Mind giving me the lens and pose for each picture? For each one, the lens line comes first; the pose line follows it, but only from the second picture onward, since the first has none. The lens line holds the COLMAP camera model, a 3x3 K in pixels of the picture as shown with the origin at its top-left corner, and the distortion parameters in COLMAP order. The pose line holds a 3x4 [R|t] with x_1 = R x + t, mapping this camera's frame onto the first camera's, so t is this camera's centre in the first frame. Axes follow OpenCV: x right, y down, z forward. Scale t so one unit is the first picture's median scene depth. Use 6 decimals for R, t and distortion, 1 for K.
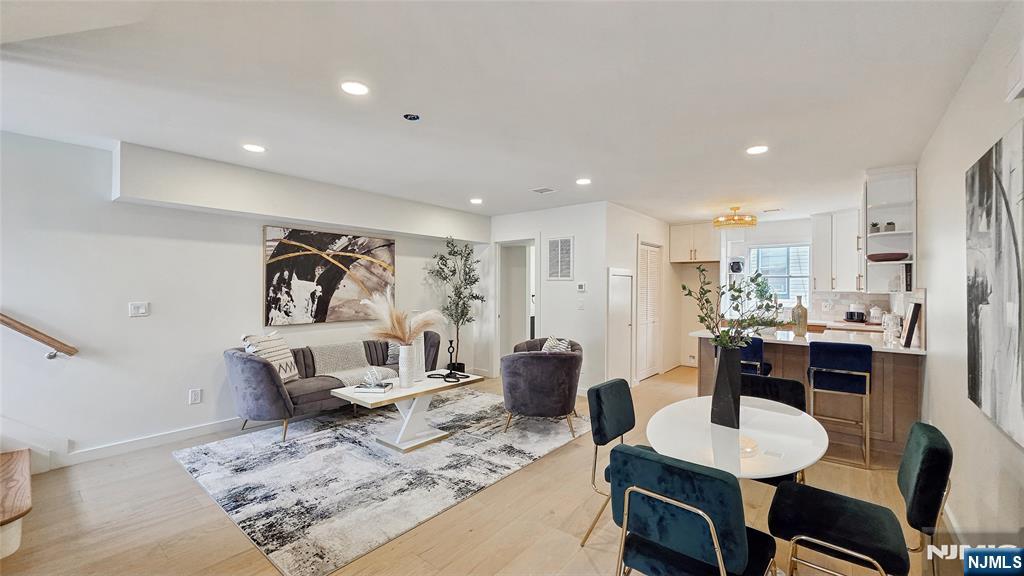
lens RADIAL K [[412.2, 0, 512.0], [0, 412.2, 288.0], [0, 0, 1]] dist [0.000291, -0.000077]
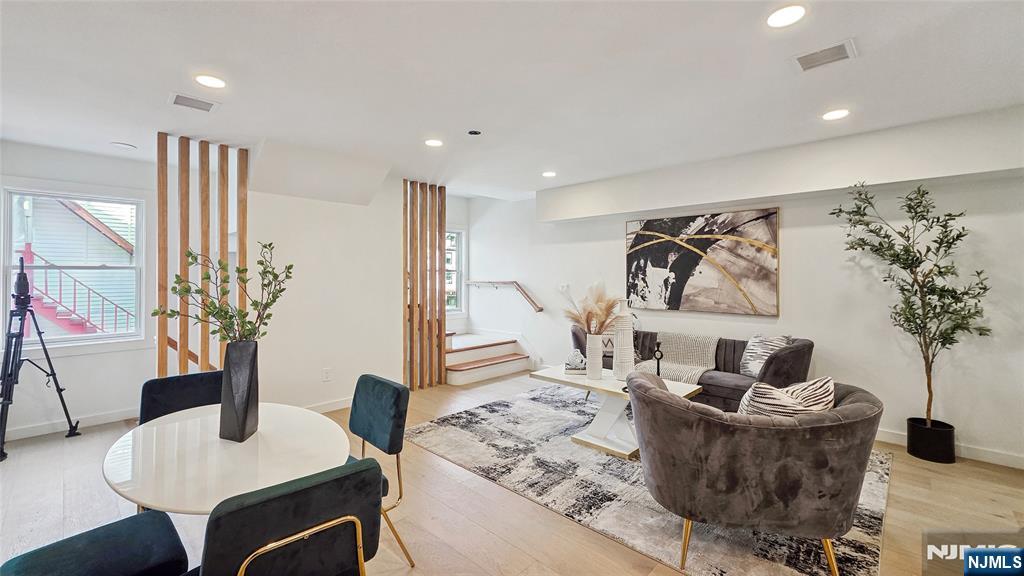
lens RADIAL K [[421.0, 0, 510.7], [0, 421.0, 281.1], [0, 0, 1]] dist [-0.001862, -0.000236]
pose [[-0.071902, 0.010760, -0.997354, 0.575393], [-0.000026, 0.999942, 0.010790, 0.004381], [0.997412, 0.000802, -0.071898, 0.704107]]
